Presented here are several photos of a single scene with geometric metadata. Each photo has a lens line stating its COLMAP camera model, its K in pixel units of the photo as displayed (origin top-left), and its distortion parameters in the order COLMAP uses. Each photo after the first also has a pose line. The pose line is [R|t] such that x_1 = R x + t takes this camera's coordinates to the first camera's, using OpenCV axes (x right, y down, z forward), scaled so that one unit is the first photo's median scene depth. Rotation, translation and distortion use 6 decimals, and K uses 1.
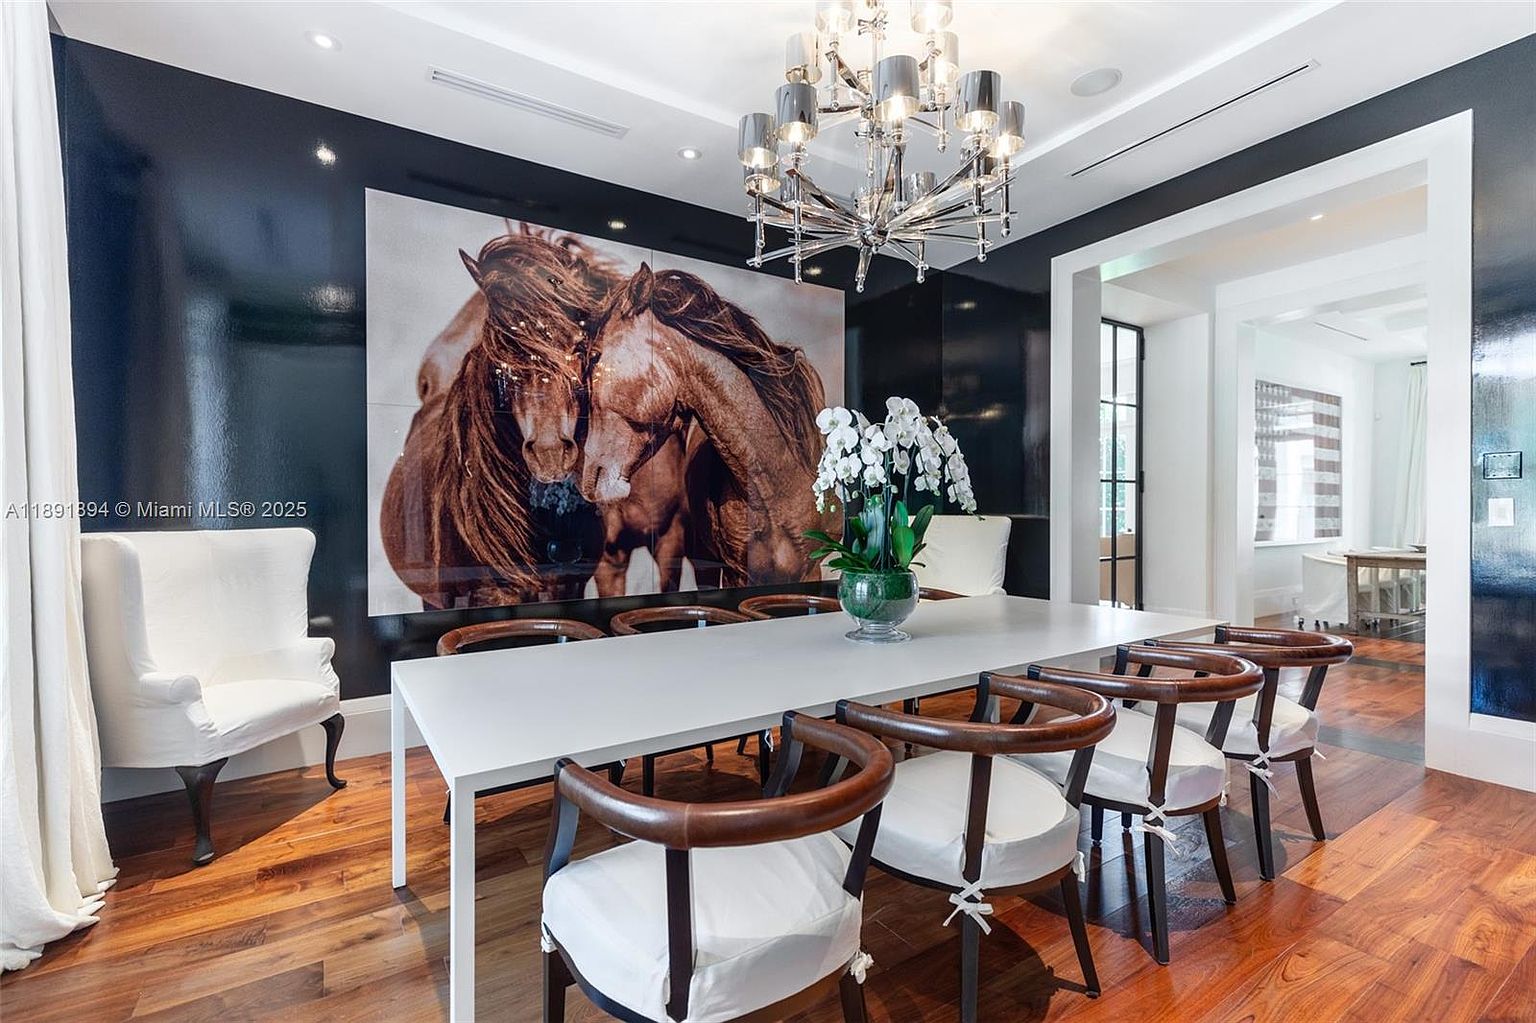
lens RADIAL K [[688.2, 0, 778.2], [0, 688.2, 514.9], [0, 0, 1]] dist [0.000608, -0.000577]
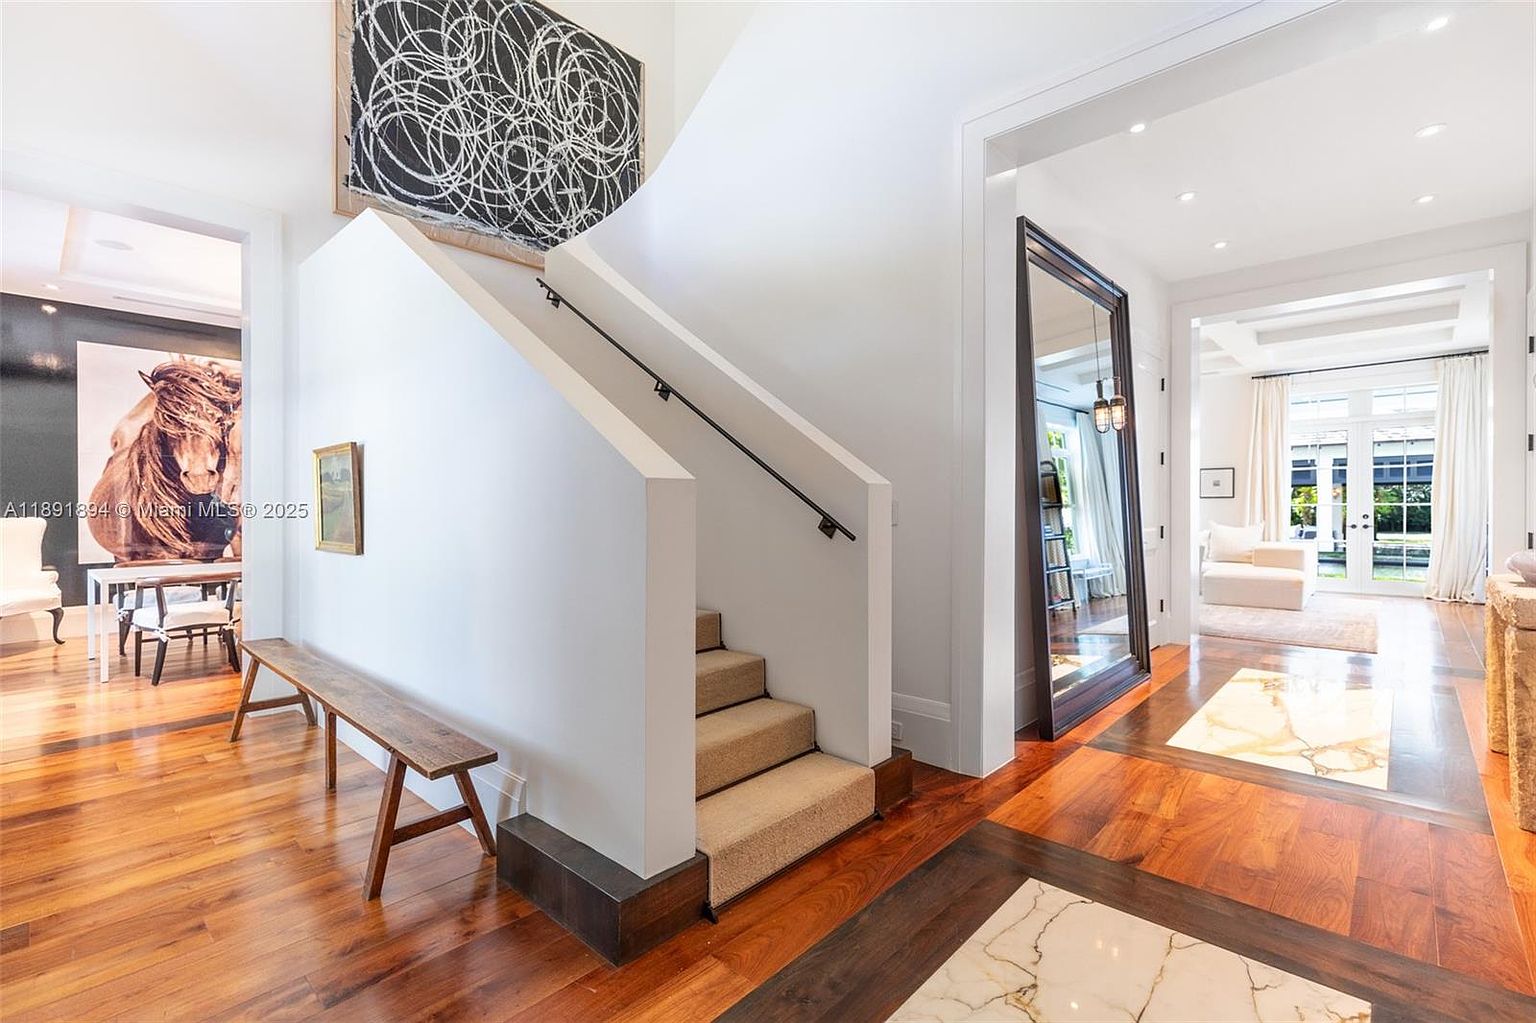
lens RADIAL K [[688.2, 0, 778.2], [0, 688.2, 514.9], [0, 0, 1]] dist [0.000608, -0.000577]
pose [[0.969971, 0.001642, 0.243216, 0.755232], [-0.001632, 0.999999, -0.000243, 0.008141], [-0.243216, -0.000161, 0.969972, -1.216953]]
